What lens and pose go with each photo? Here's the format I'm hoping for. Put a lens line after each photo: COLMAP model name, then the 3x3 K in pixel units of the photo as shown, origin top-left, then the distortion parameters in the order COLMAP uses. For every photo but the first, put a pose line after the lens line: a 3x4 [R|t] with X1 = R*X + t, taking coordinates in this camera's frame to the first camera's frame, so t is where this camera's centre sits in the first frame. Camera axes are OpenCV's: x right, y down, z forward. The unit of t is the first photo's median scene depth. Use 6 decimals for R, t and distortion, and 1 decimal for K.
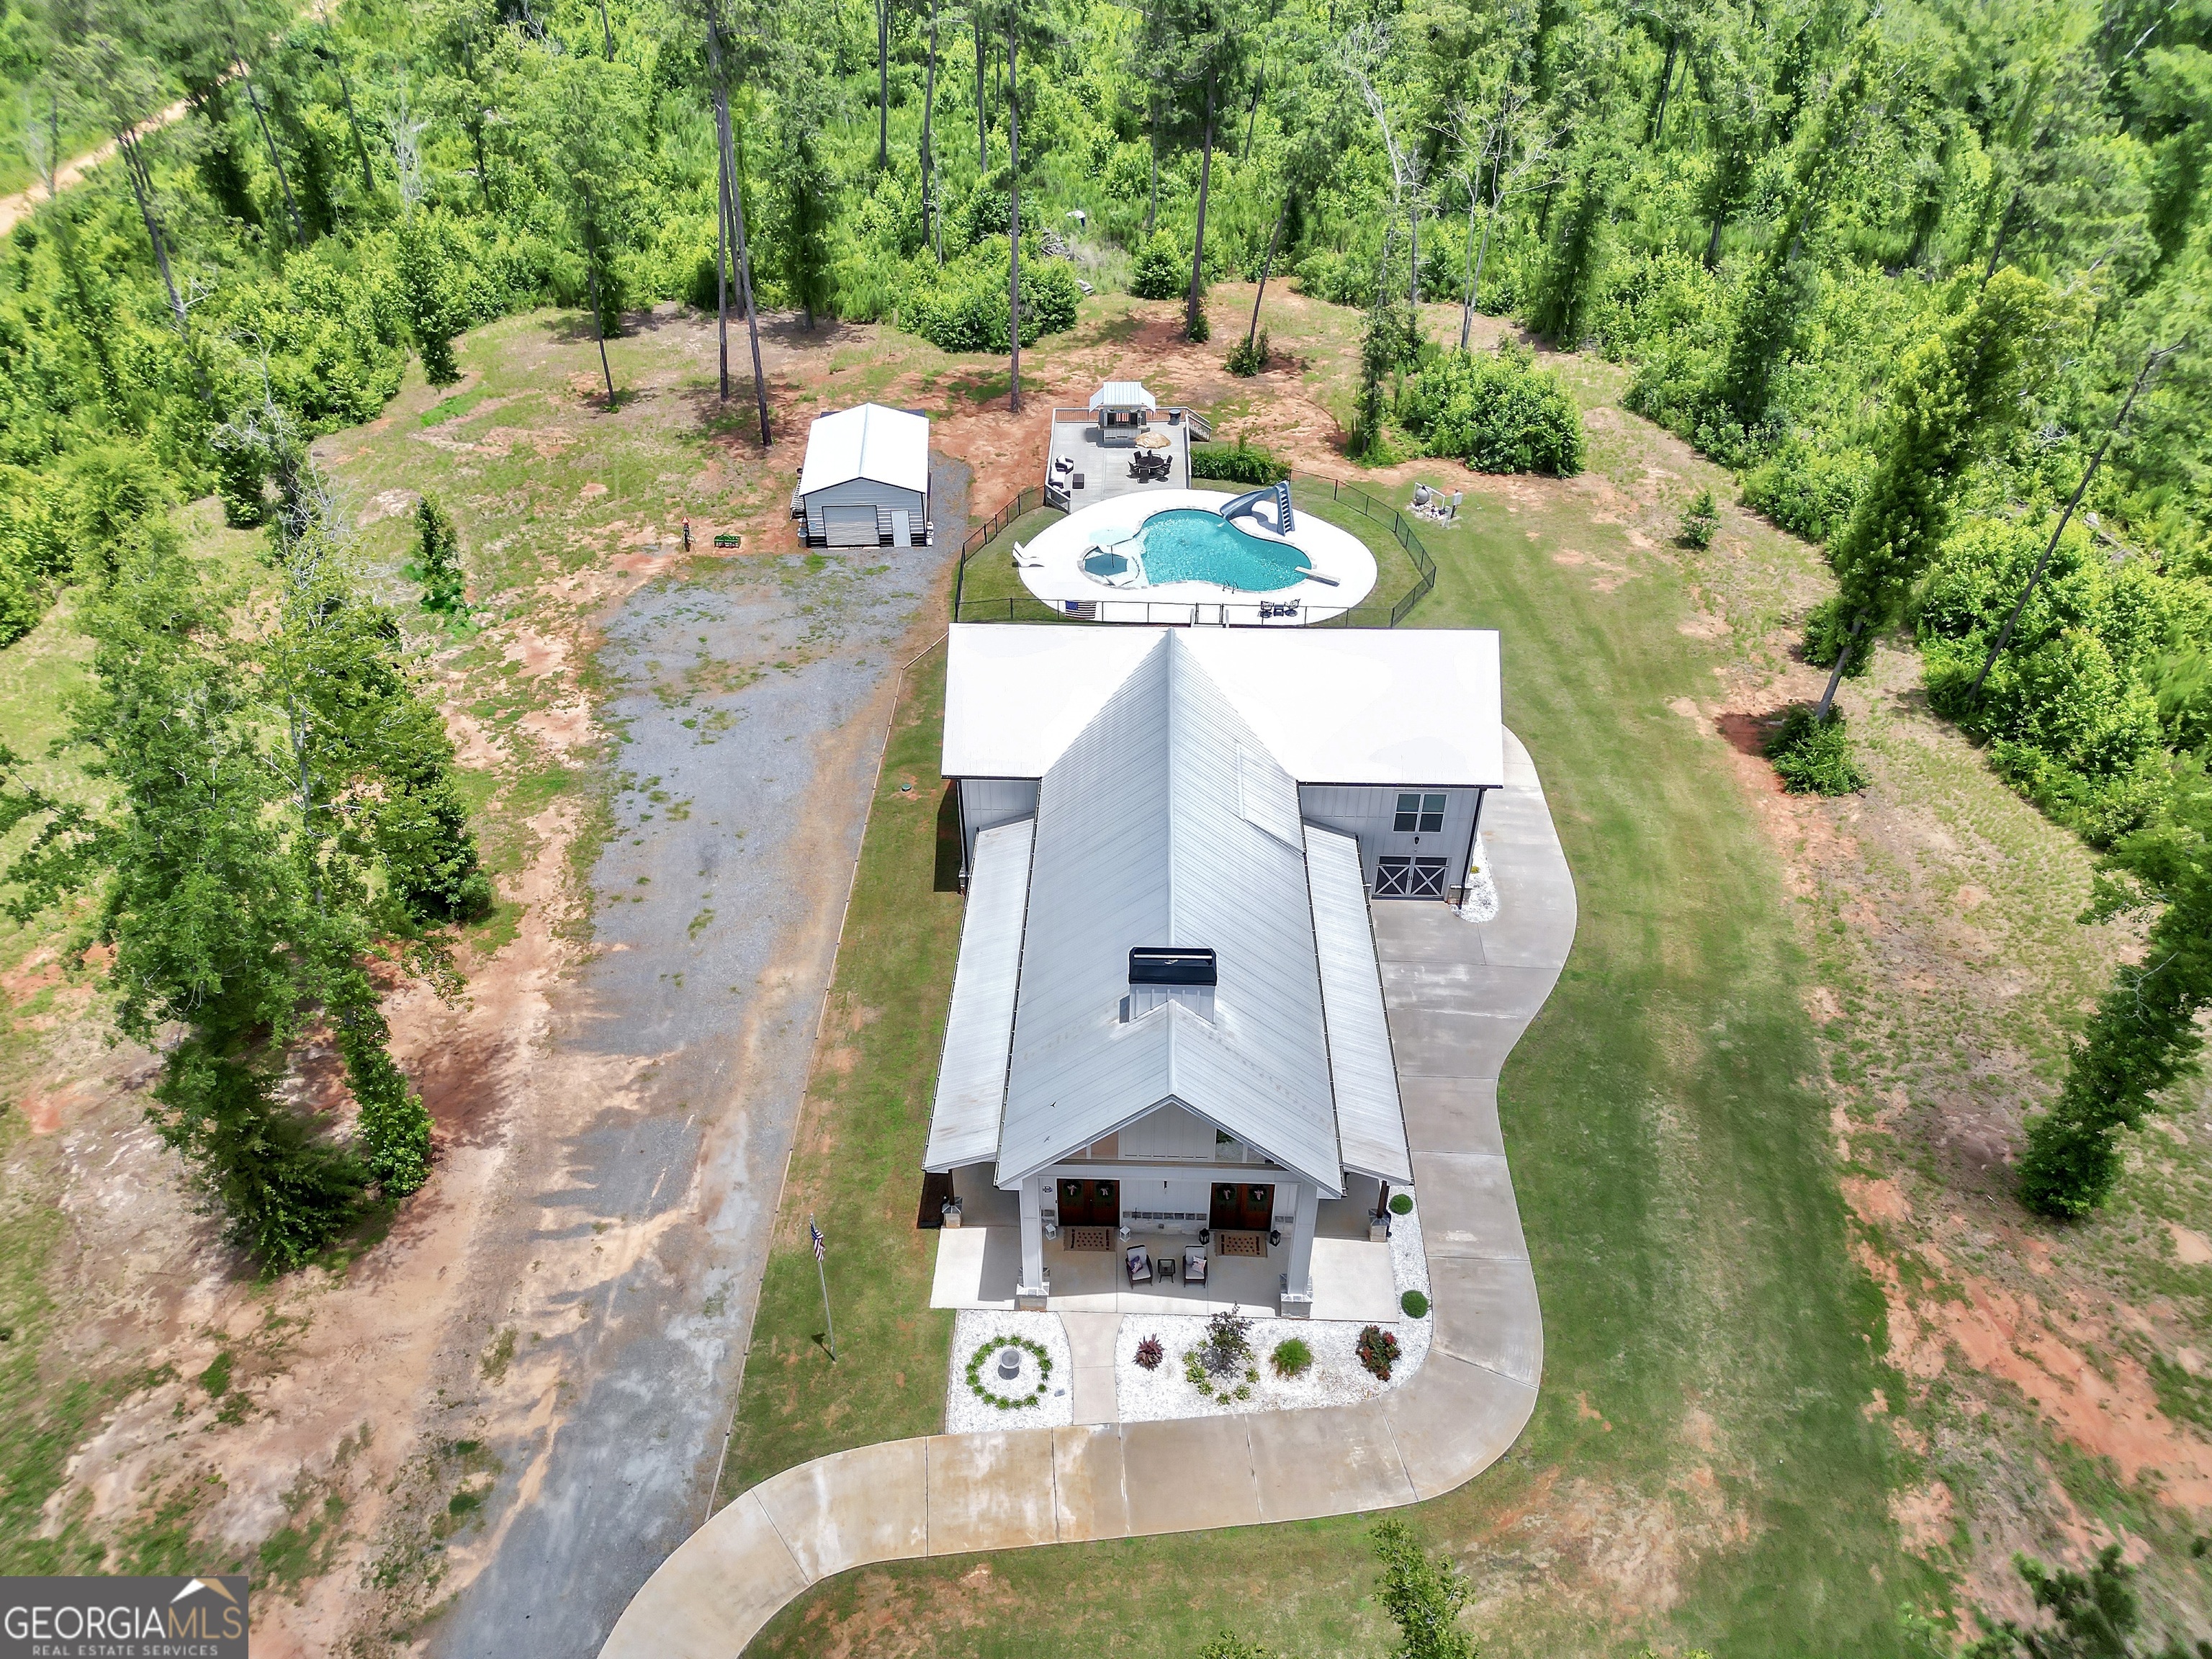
lens RADIAL K [[1558.6, 0, 1099.1], [0, 1558.6, 807.3], [0, 0, 1]] dist [0.063642, -0.057468]
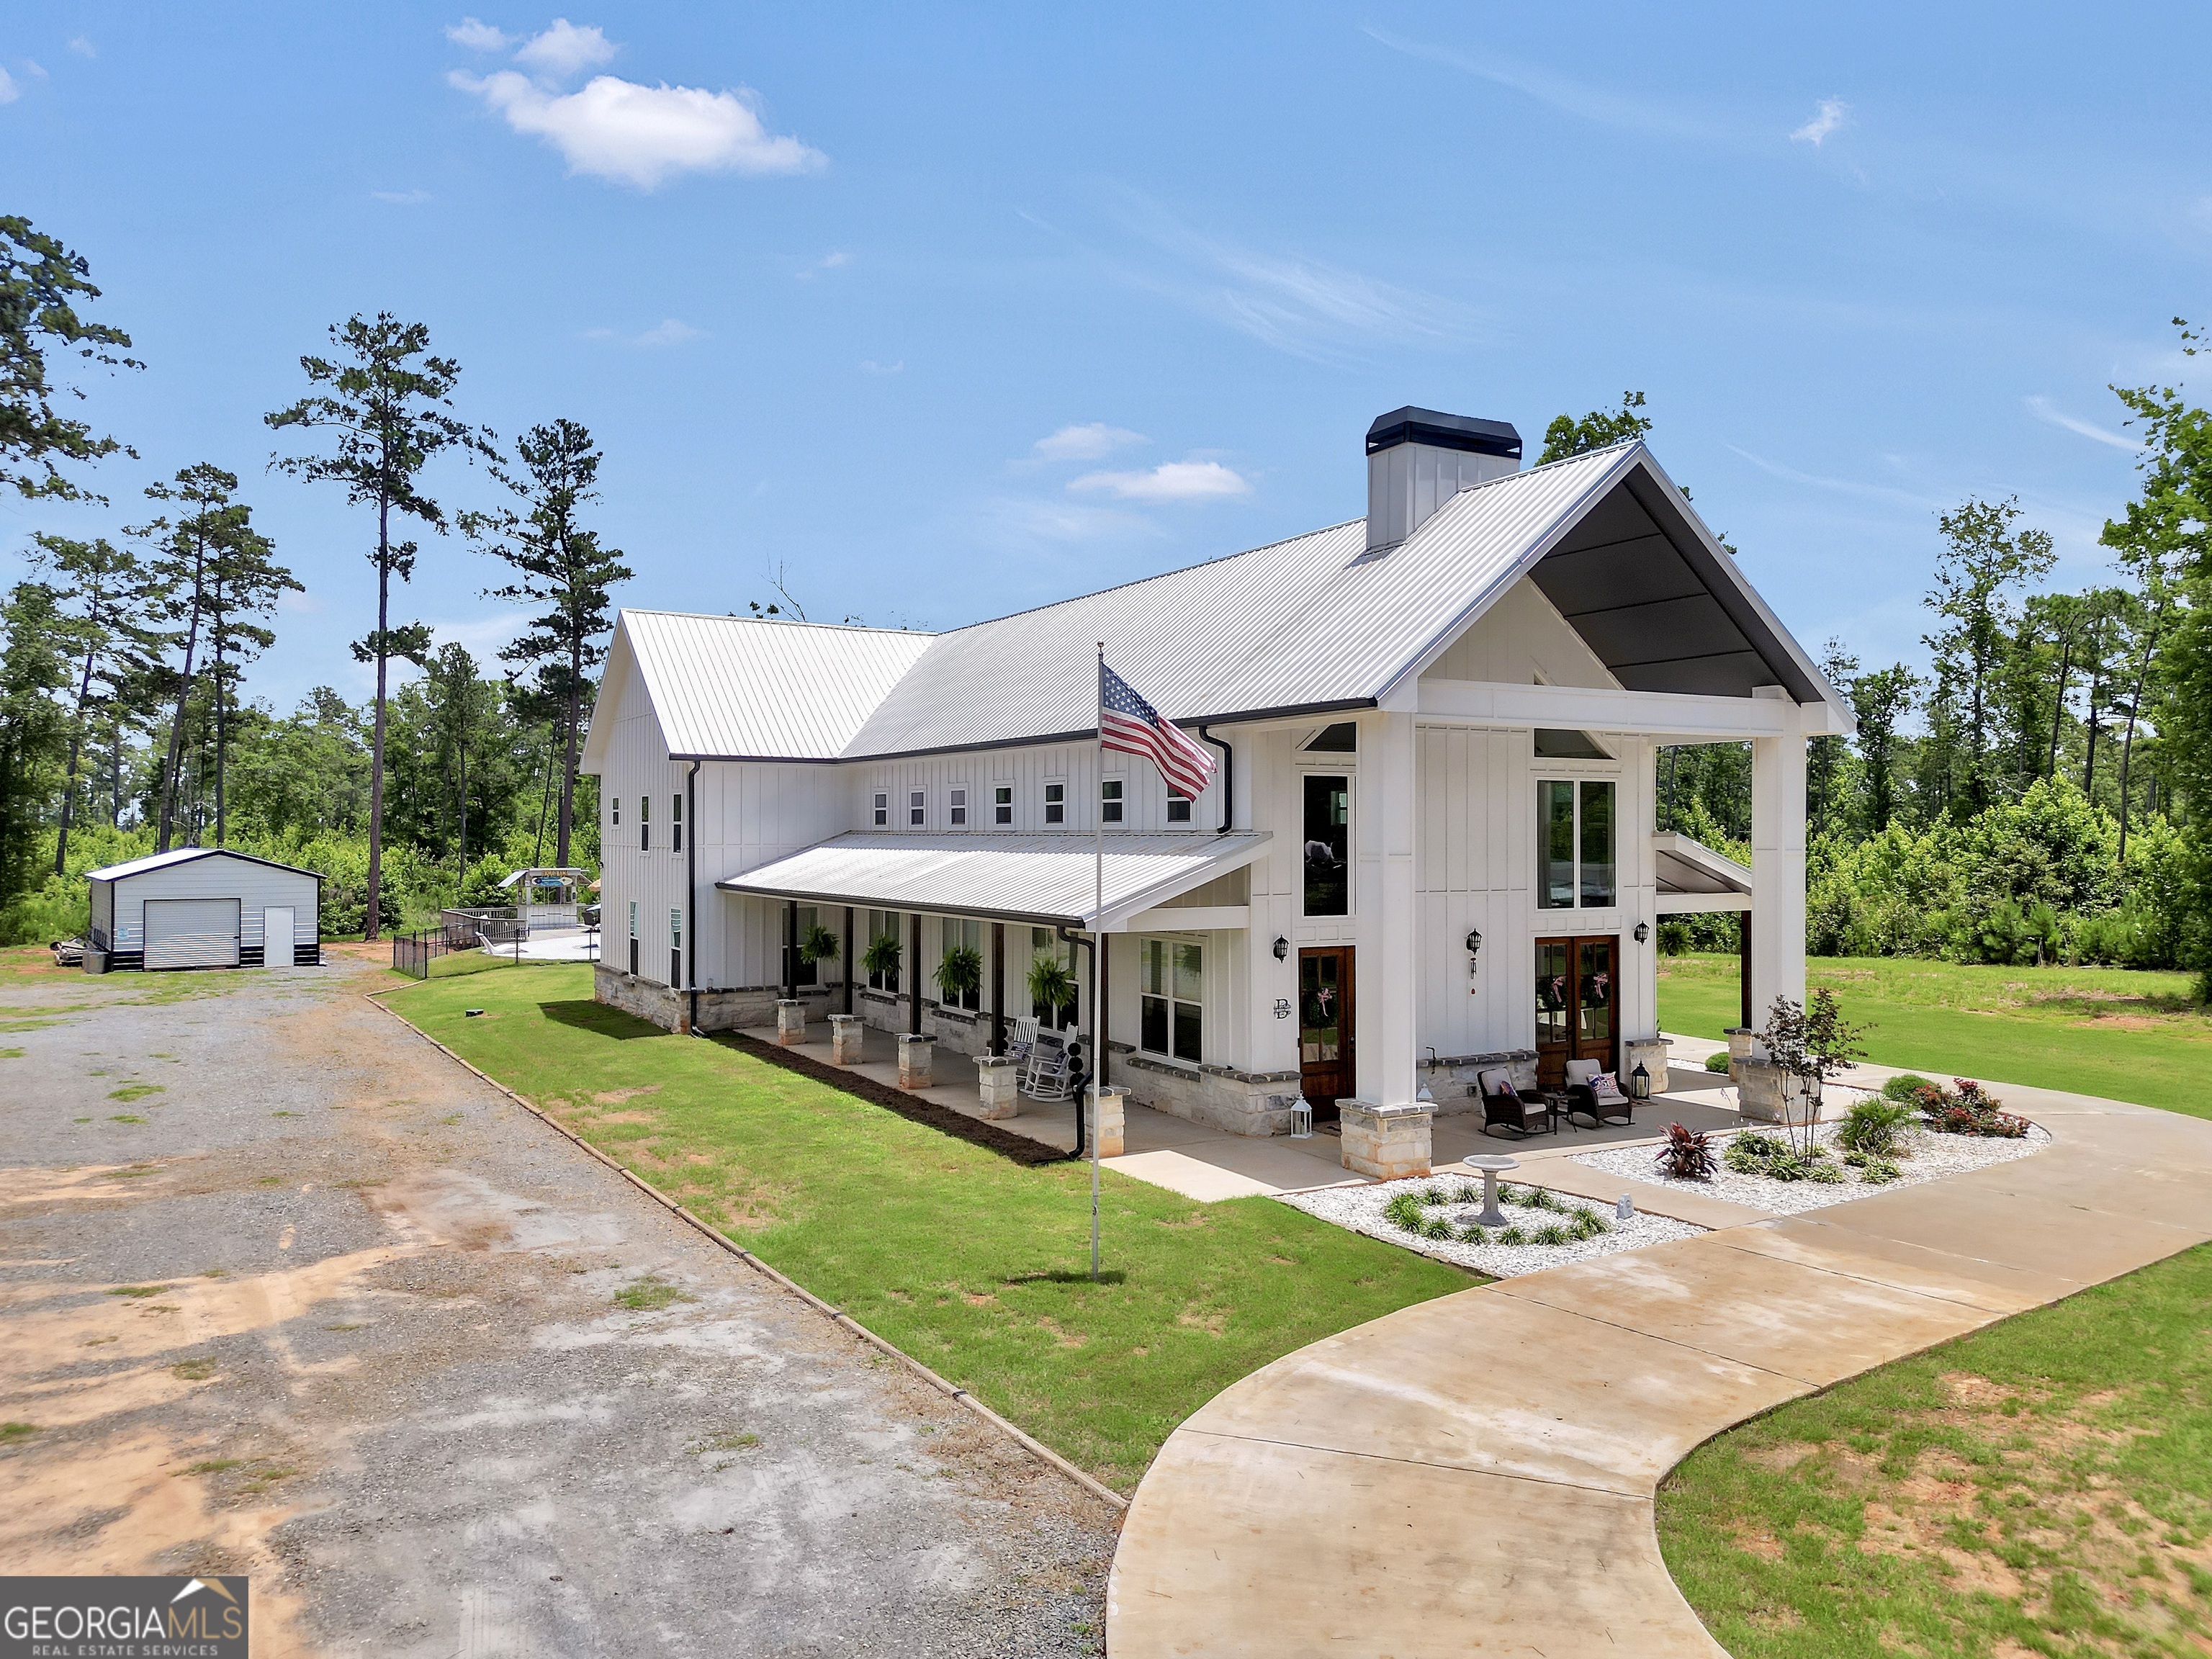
lens RADIAL K [[1558.6, 0, 1099.1], [0, 1558.6, 807.3], [0, 0, 1]] dist [0.063642, -0.057468]
pose [[0.849089, 0.014762, 0.528044, -0.301582], [0.313996, 0.789745, -0.526981, 0.389275], [-0.424800, 0.613257, 0.665929, 0.608489]]
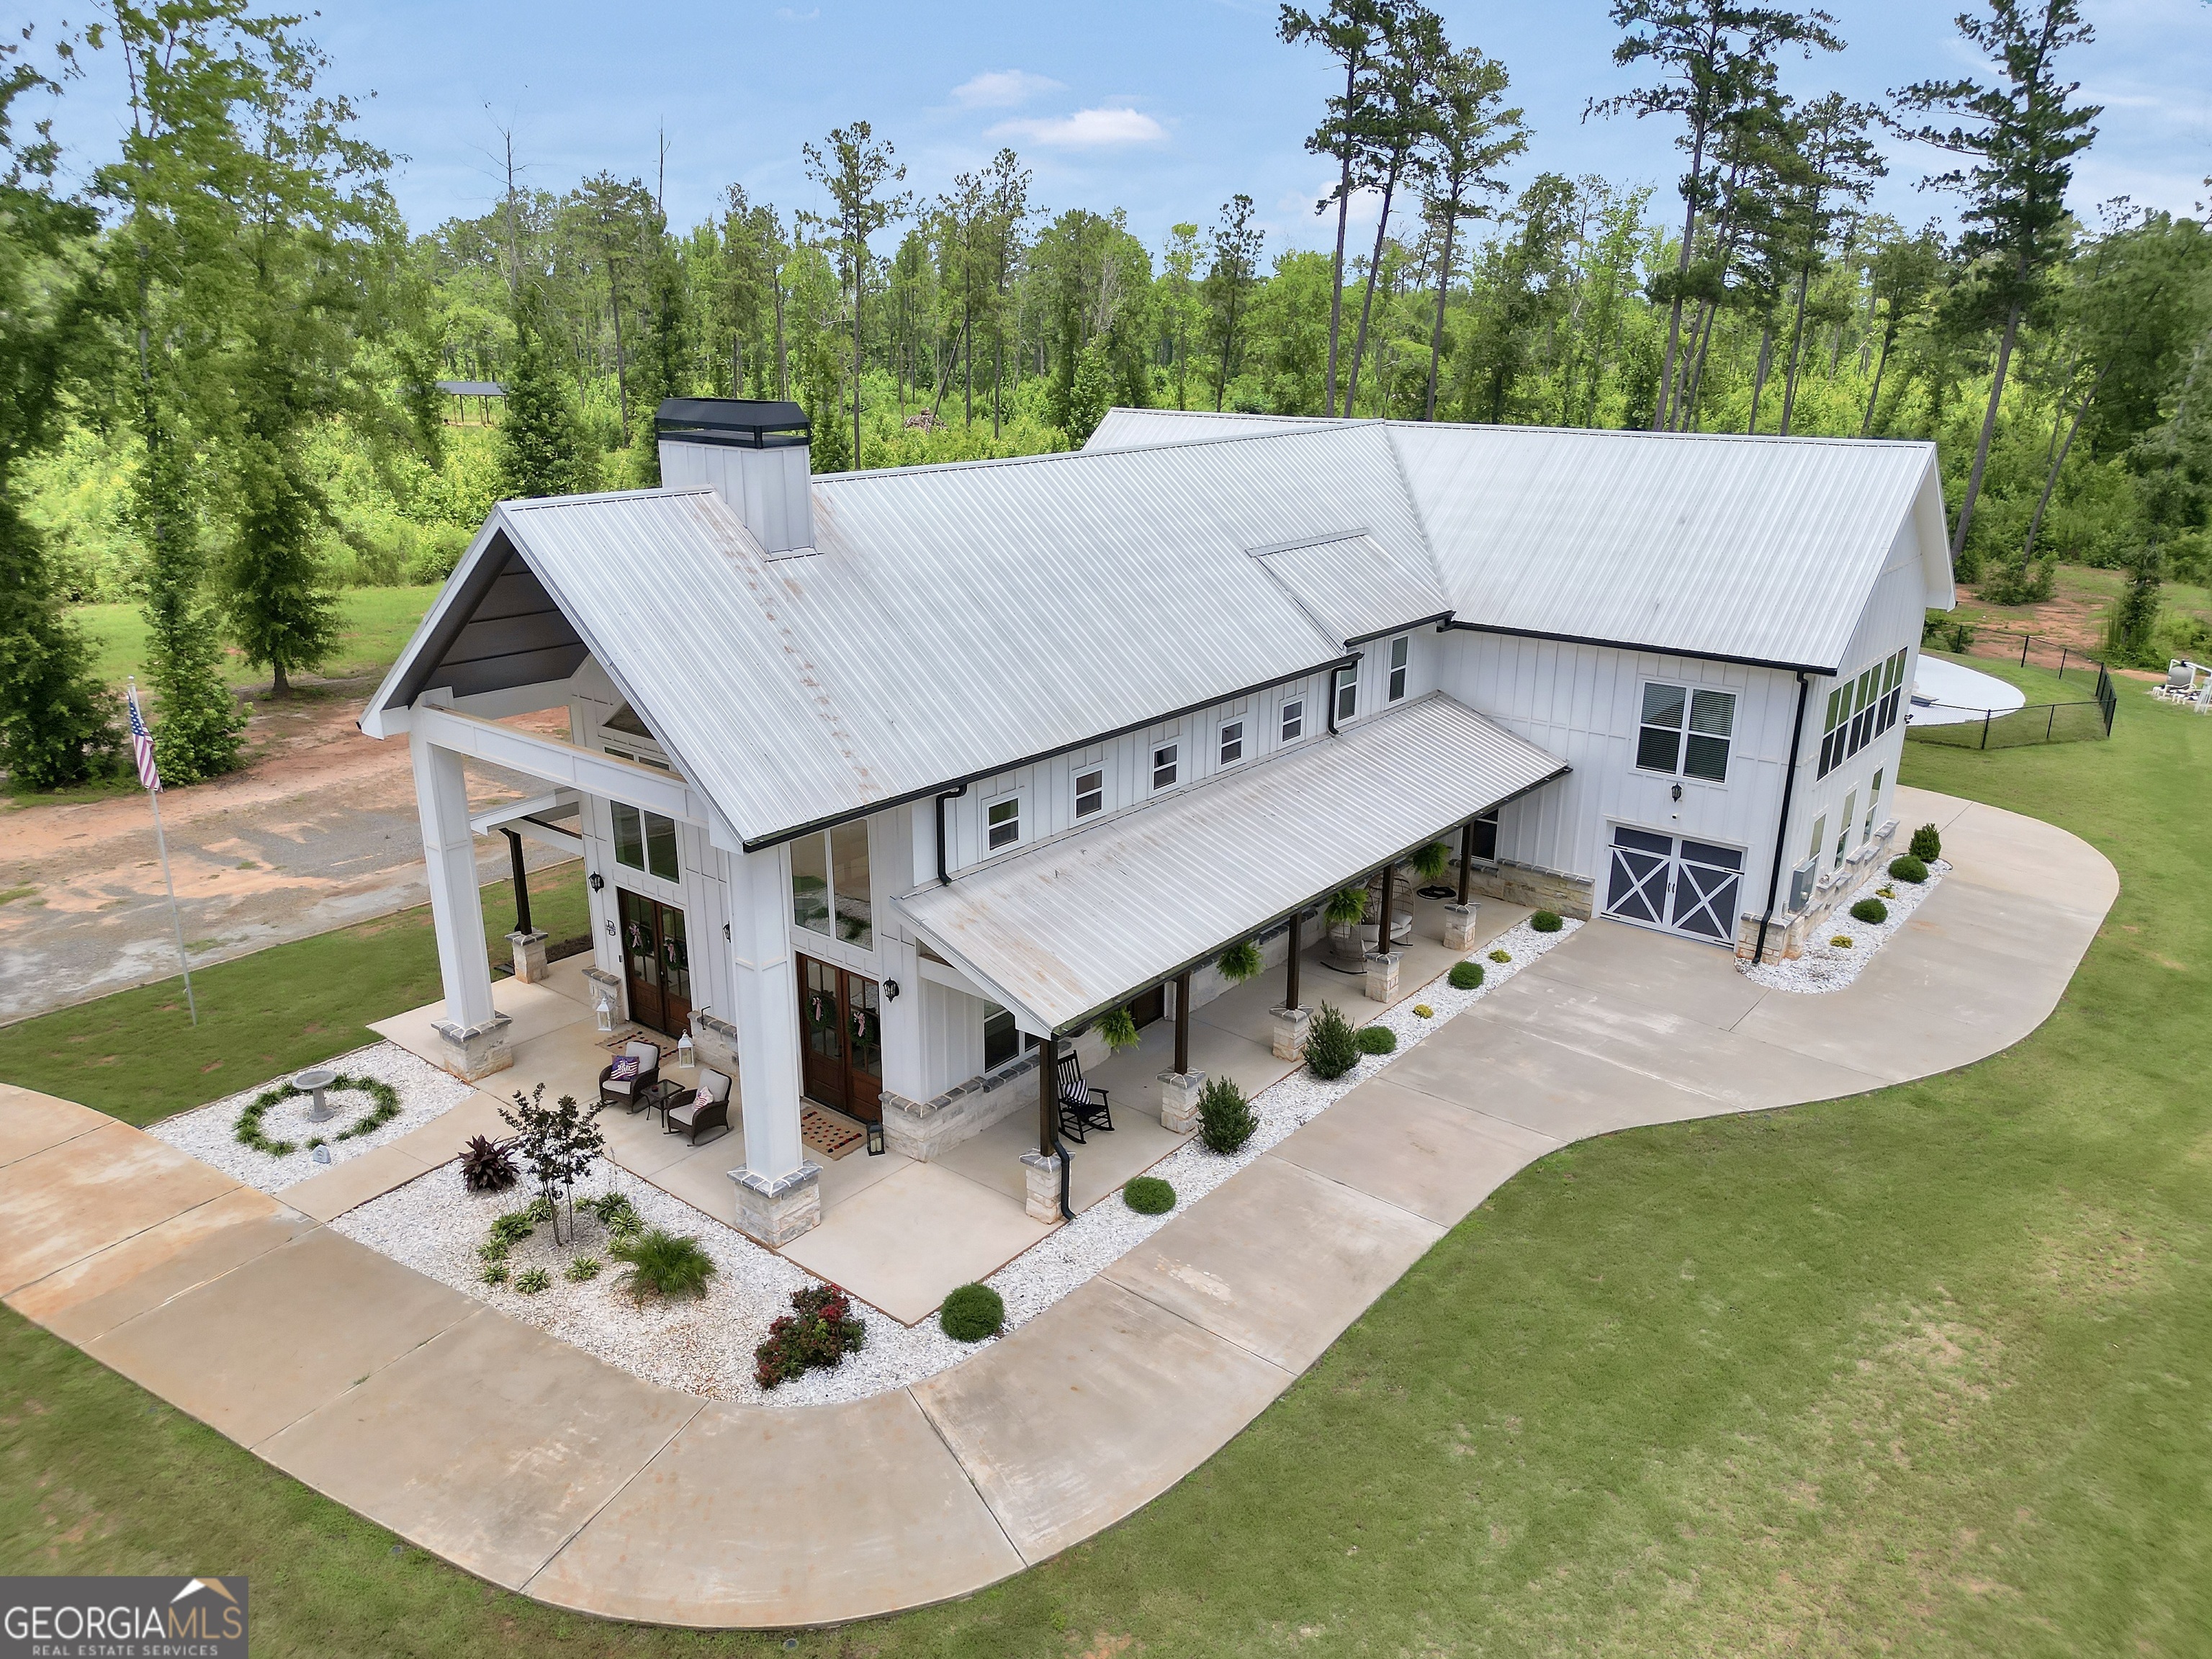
lens RADIAL K [[1558.6, 0, 1099.1], [0, 1558.6, 807.3], [0, 0, 1]] dist [0.063642, -0.057468]
pose [[0.799158, 0.187483, -0.571137, 0.395950], [-0.367984, 0.903870, -0.218191, 0.240291], [0.475326, 0.384538, 0.791325, 0.551856]]
